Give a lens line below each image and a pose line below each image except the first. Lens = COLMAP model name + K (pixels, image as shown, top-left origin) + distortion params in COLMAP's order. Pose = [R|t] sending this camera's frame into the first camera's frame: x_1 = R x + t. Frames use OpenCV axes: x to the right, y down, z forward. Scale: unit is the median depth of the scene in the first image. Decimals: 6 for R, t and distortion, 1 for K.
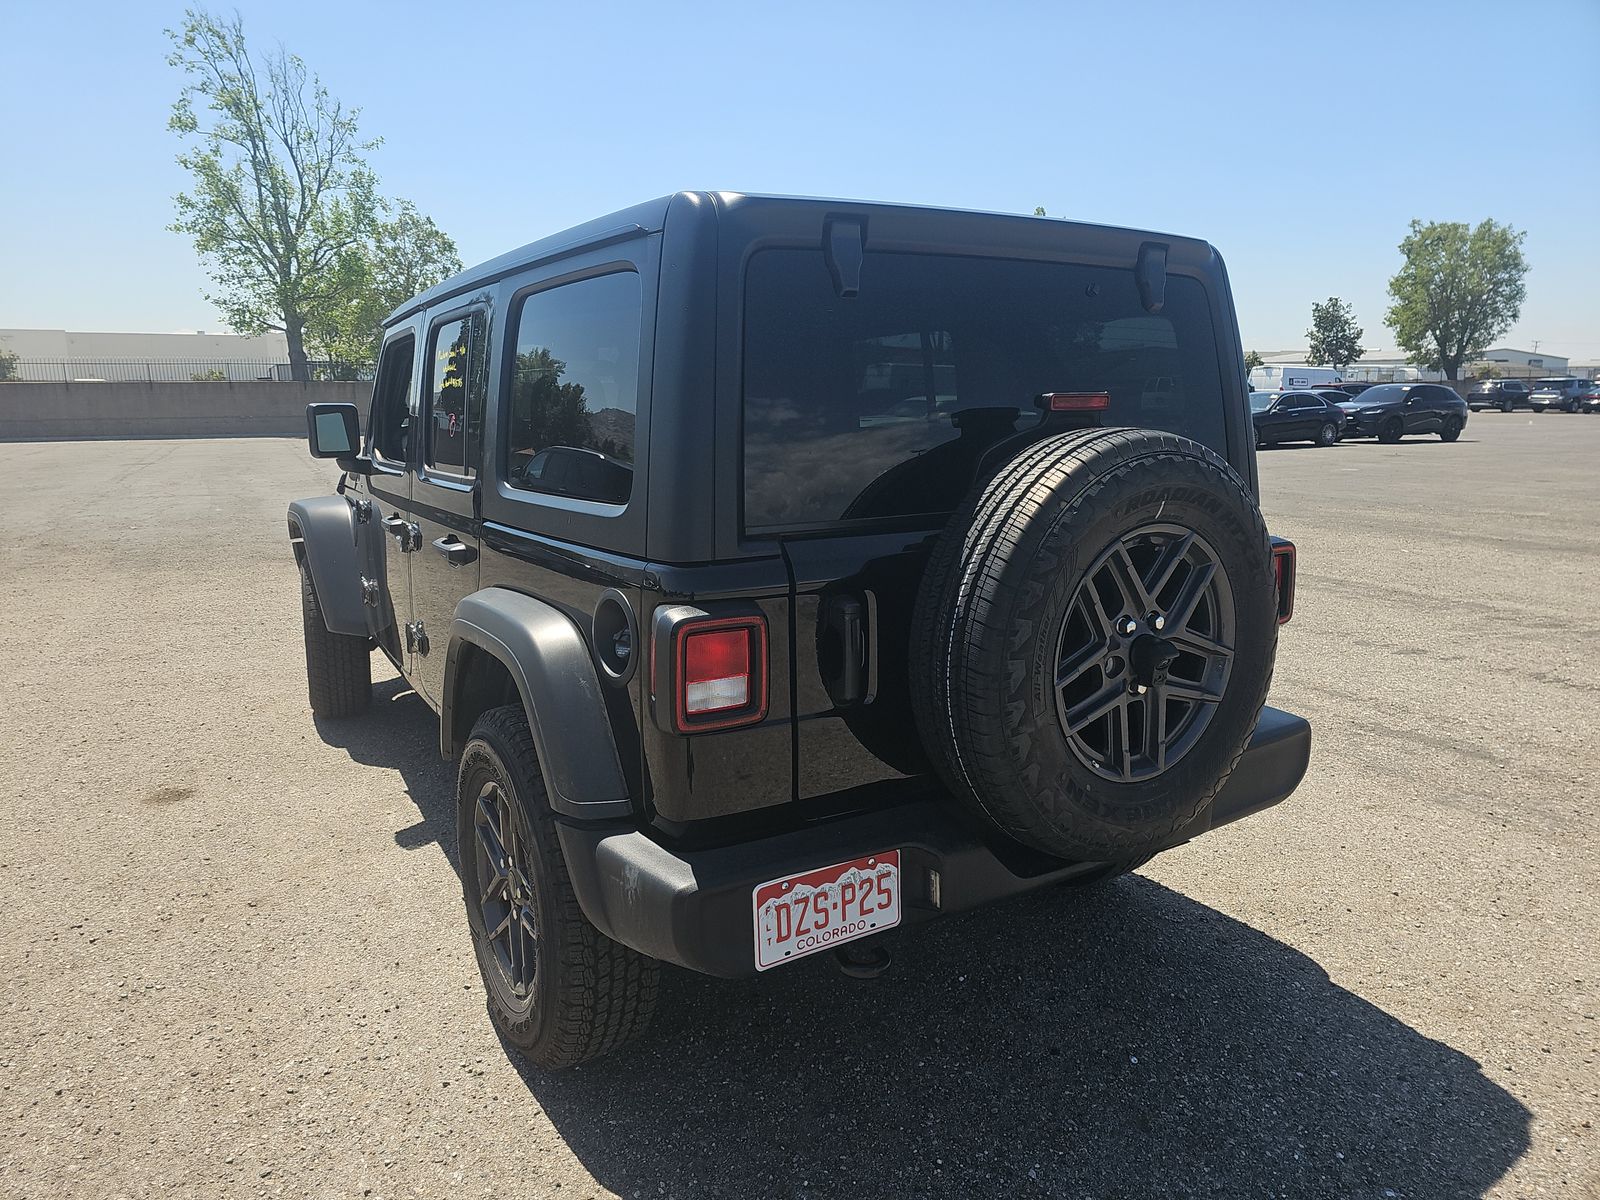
lens RADIAL K [[1083.2, 0, 798.7], [0, 1083.2, 595.2], [0, 0, 1]] dist [0.013421, -0.000637]
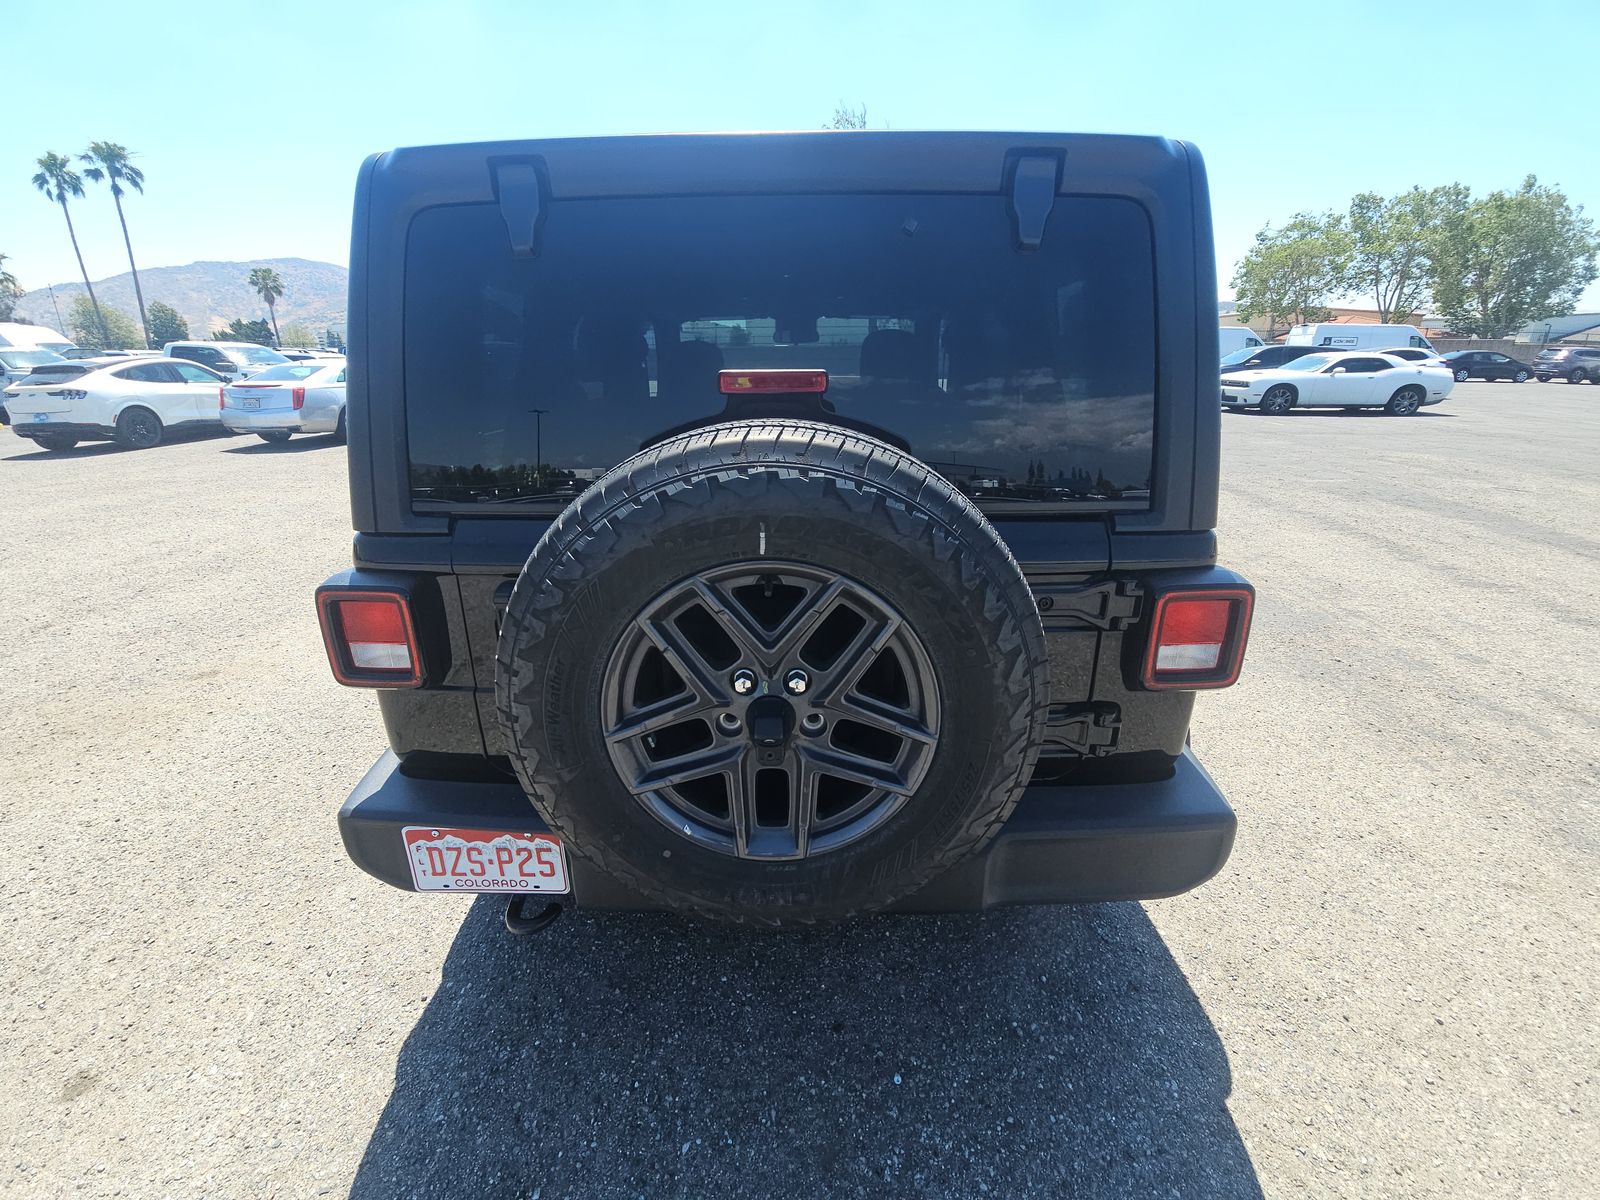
lens RADIAL K [[652.0, 0, 801.9], [0, 652.0, 603.7], [0, 0, 1]] dist [0.004088, 0.000210]
pose [[0.835548, 0.187555, -0.516412, 0.581105], [-0.096724, 0.975463, 0.197779, -0.126712], [0.540836, -0.115304, 0.833188, 0.644045]]
